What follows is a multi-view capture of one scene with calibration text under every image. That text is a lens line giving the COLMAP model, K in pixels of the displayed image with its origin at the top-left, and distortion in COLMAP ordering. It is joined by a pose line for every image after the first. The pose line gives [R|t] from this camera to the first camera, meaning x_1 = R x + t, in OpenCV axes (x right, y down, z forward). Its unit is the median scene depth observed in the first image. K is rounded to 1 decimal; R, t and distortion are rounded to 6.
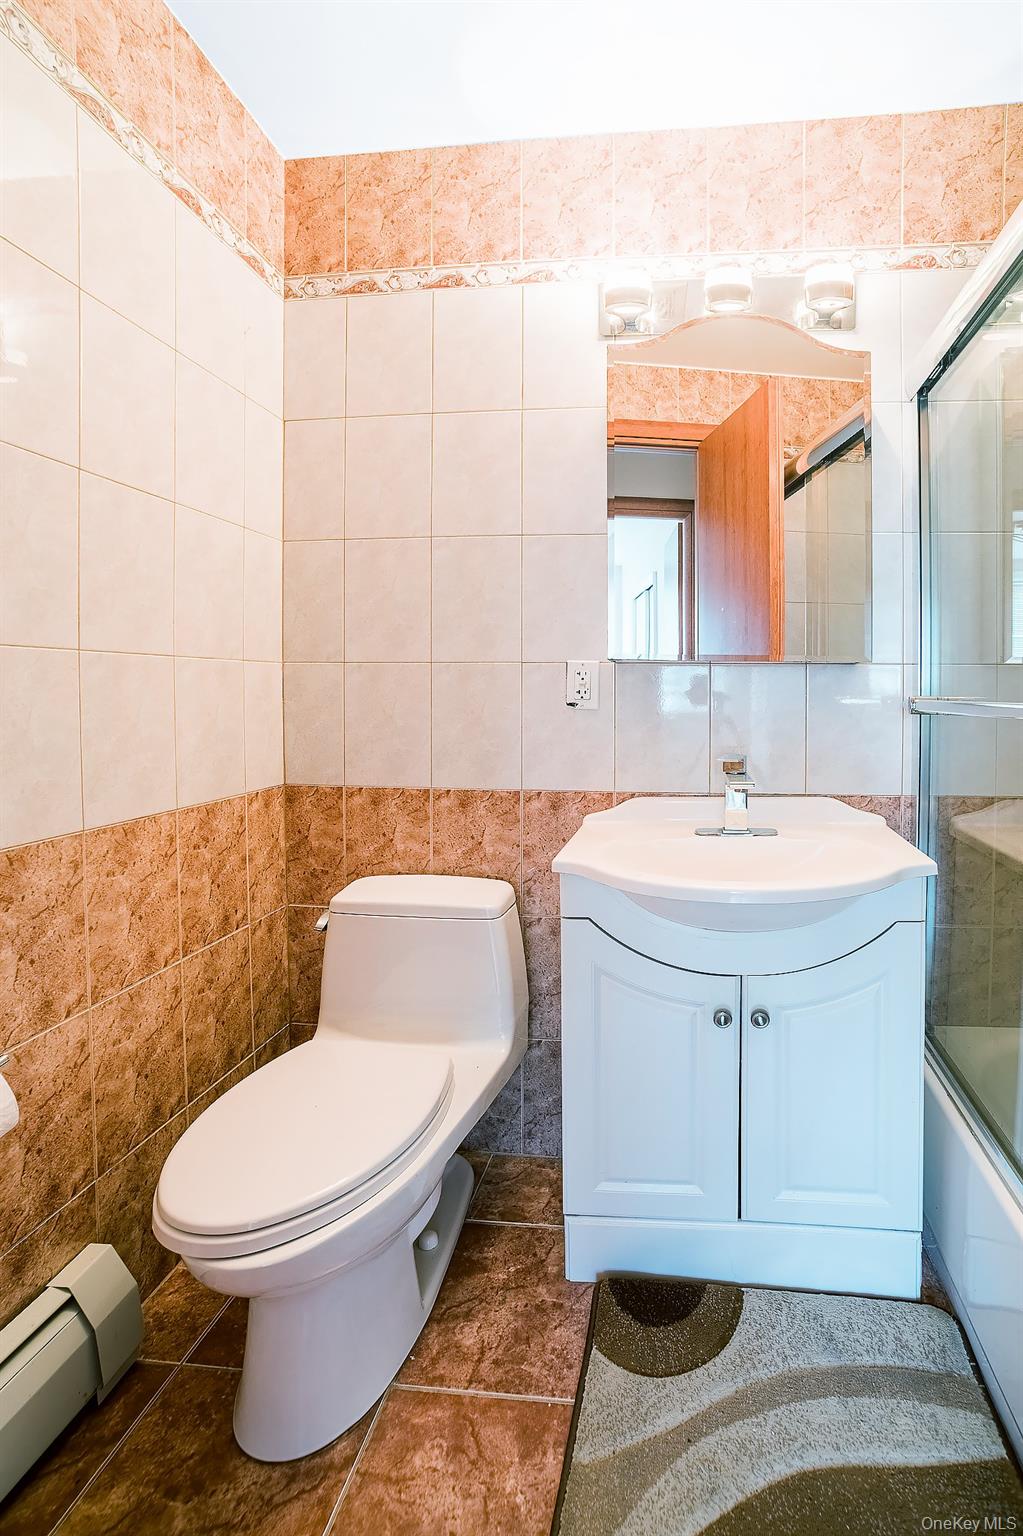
lens RADIAL K [[700.7, 0, 511.5], [0, 700.7, 768.0], [0, 0, 1]] dist [-0.017174, -0.000129]
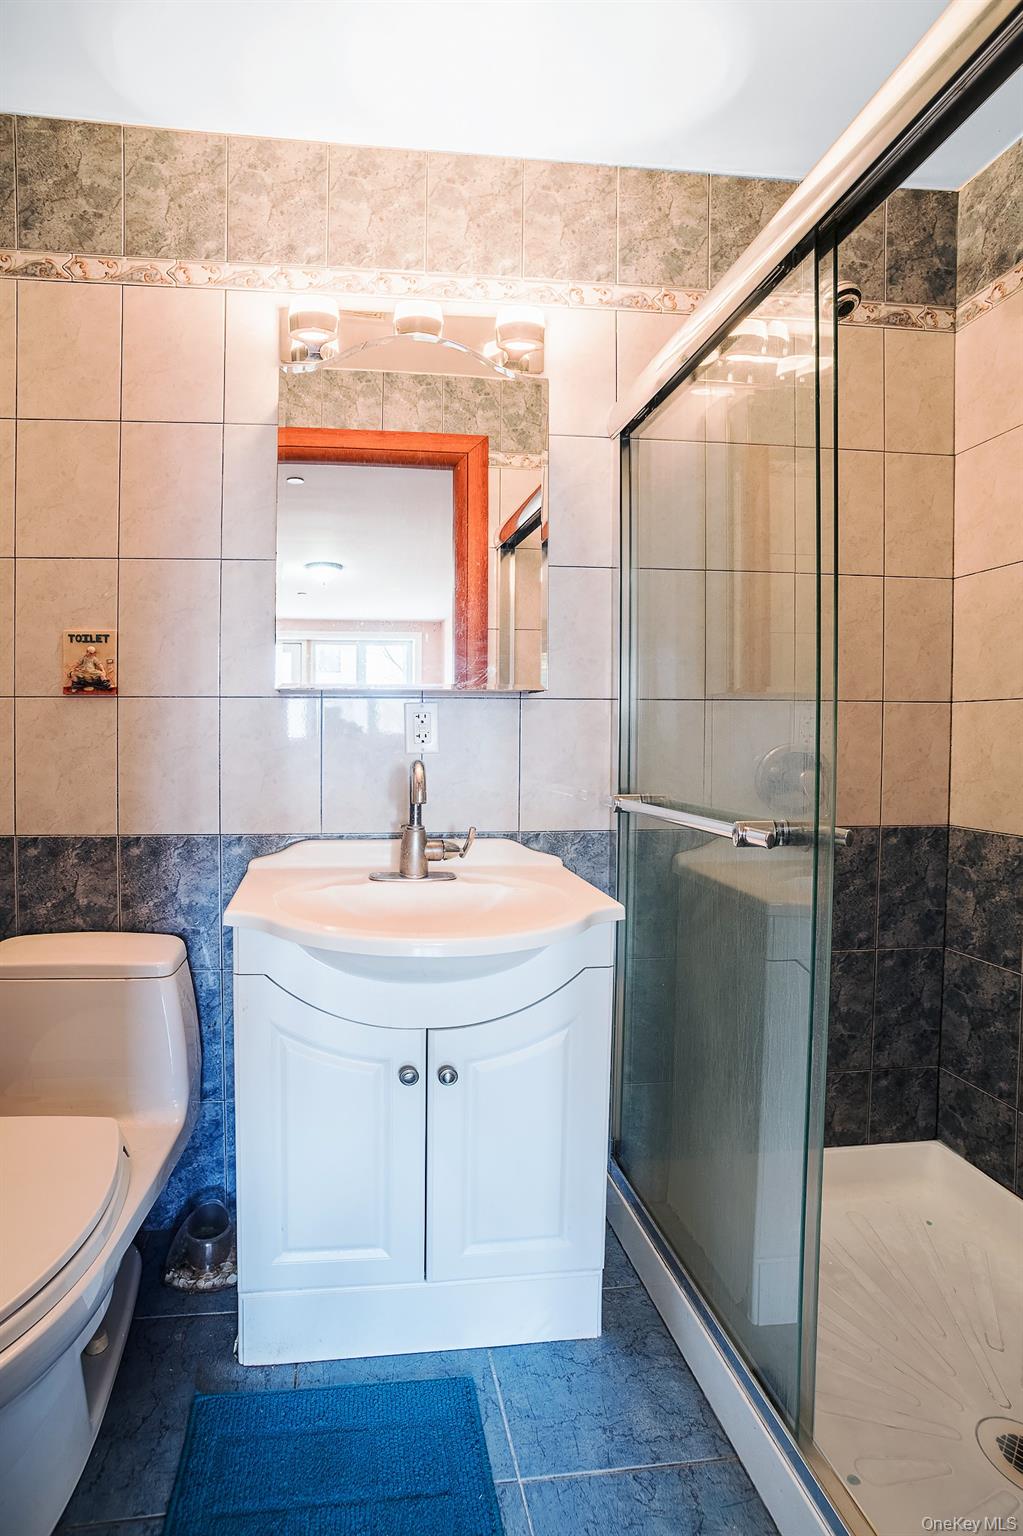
lens RADIAL K [[757.7, 0, 506.7], [0, 757.7, 800.9], [0, 0, 1]] dist [-0.017552, 0.000279]
pose [[0.987376, 0.003358, 0.158358, 0.249020], [-0.000097, 0.999788, -0.020591, 0.008416], [-0.158393, 0.020315, 0.987167, -0.029646]]
